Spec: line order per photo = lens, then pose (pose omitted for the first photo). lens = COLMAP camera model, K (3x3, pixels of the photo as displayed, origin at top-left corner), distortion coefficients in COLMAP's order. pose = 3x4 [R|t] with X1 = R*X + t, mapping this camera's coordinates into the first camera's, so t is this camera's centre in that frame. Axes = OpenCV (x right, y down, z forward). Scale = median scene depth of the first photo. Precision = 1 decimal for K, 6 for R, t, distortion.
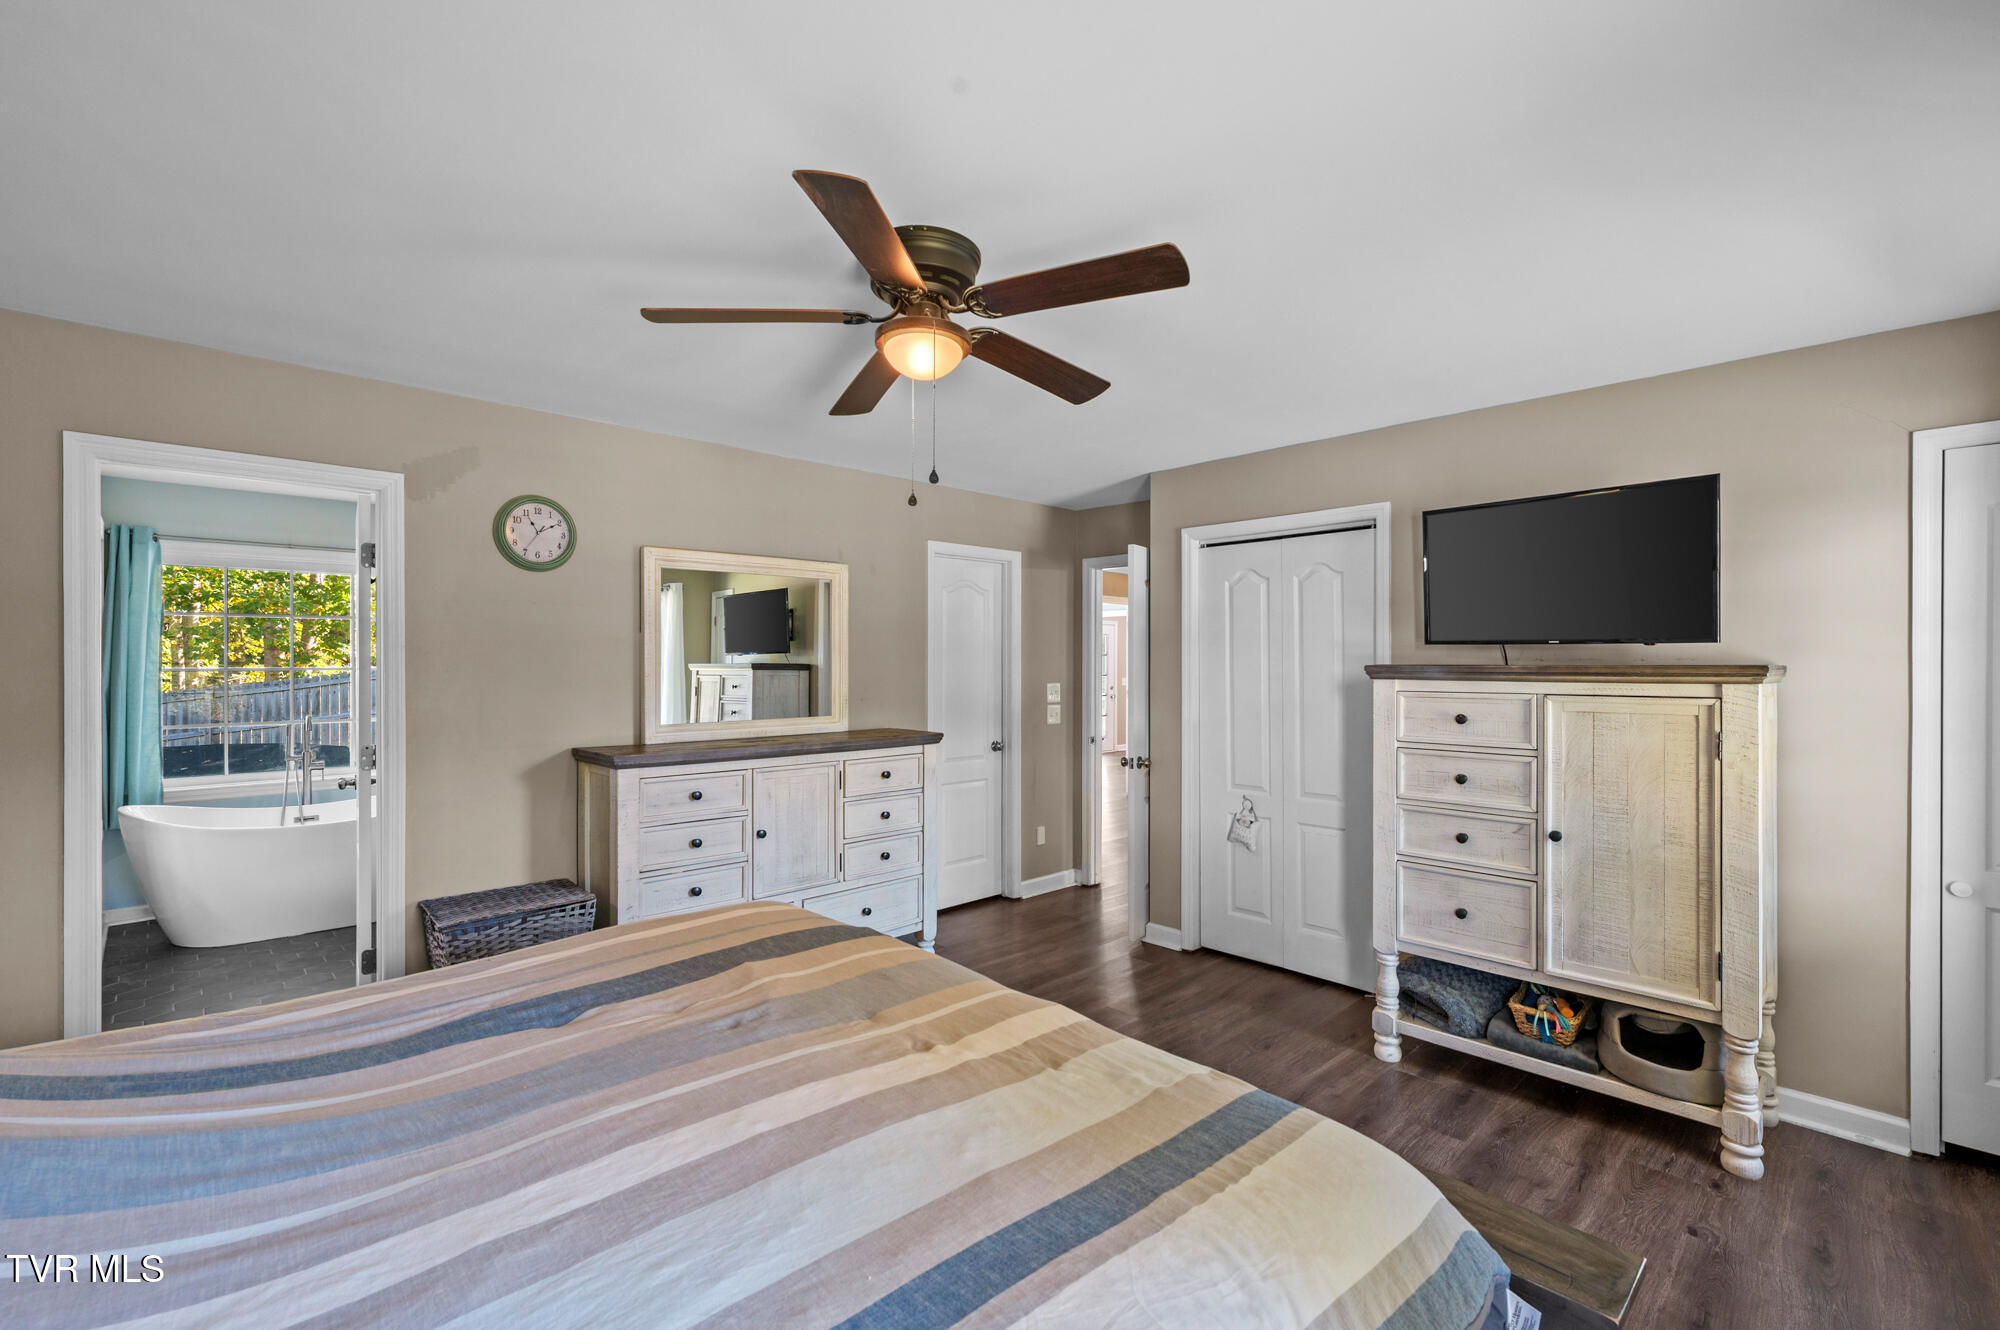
lens RADIAL K [[878.0, 0, 1005.2], [0, 878.0, 655.8], [0, 0, 1]] dist [-0.000991, -0.000295]
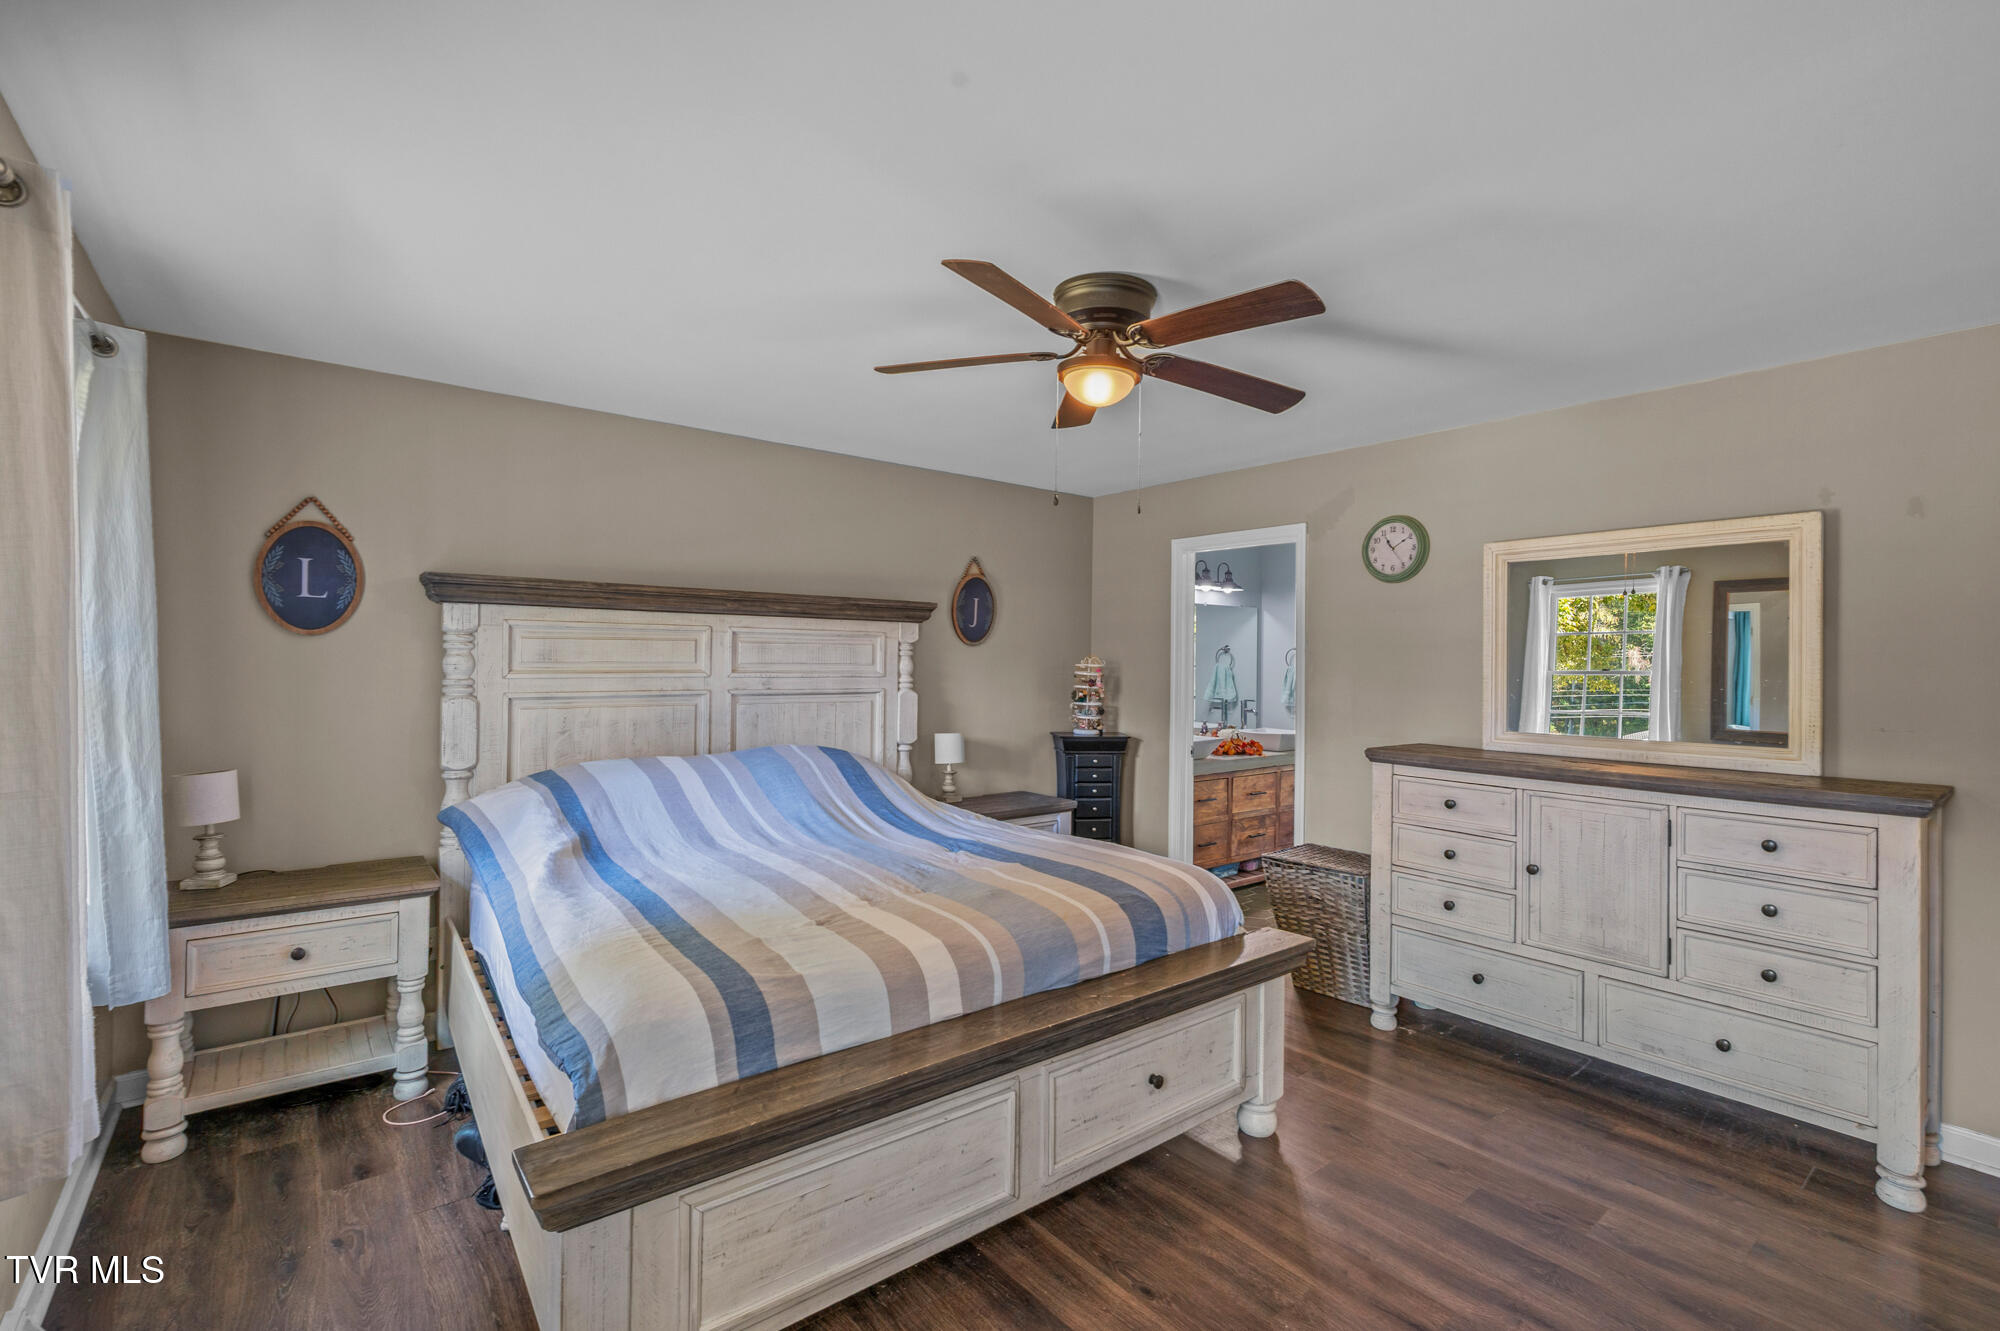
lens RADIAL K [[878.0, 0, 1005.2], [0, 878.0, 656.3], [0, 0, 1]] dist [-0.000991, -0.000295]
pose [[-0.094722, -0.005764, -0.995487, 0.635710], [-0.004131, 0.999977, -0.005397, 0.006571], [0.995495, 0.003601, -0.094743, 0.607475]]
